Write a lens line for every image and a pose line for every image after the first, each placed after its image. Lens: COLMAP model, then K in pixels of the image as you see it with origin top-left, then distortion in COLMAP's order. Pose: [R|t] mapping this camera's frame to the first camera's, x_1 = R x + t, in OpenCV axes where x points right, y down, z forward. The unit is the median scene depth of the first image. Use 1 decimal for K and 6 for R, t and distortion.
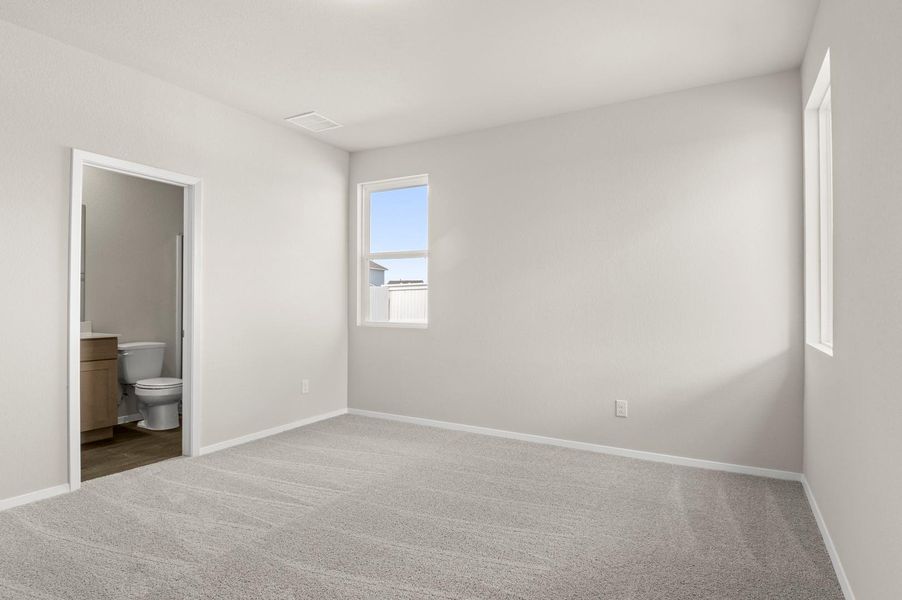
lens RADIAL K [[477.8, 0, 464.6], [0, 477.8, 299.5], [0, 0, 1]] dist [0.003527, 0.000464]
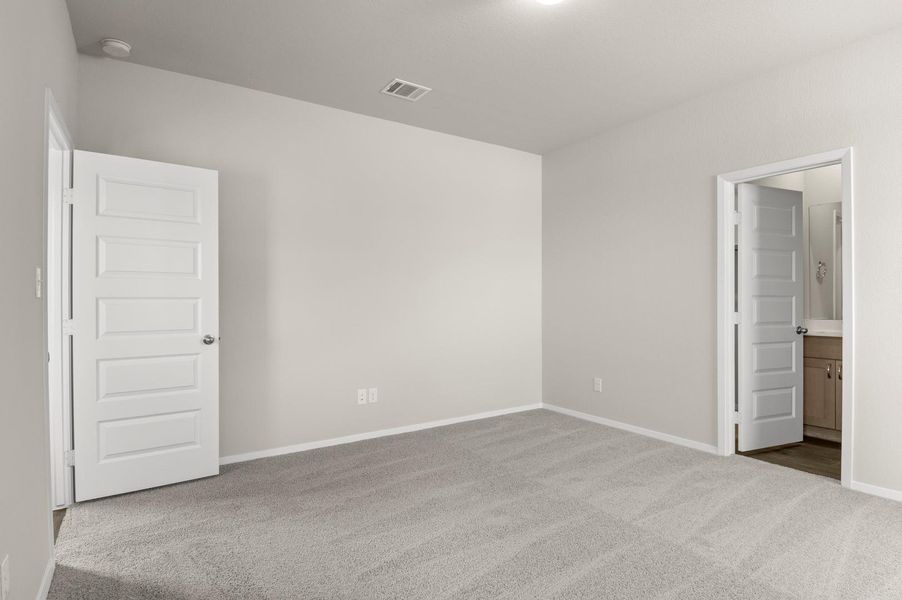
lens RADIAL K [[477.8, 0, 464.6], [0, 477.8, 299.5], [0, 0, 1]] dist [0.003527, 0.000464]
pose [[-0.438034, 0.001765, -0.898957, 0.600144], [0.010118, 0.999944, -0.002967, -0.003777], [0.898901, -0.010395, -0.438028, 0.981239]]
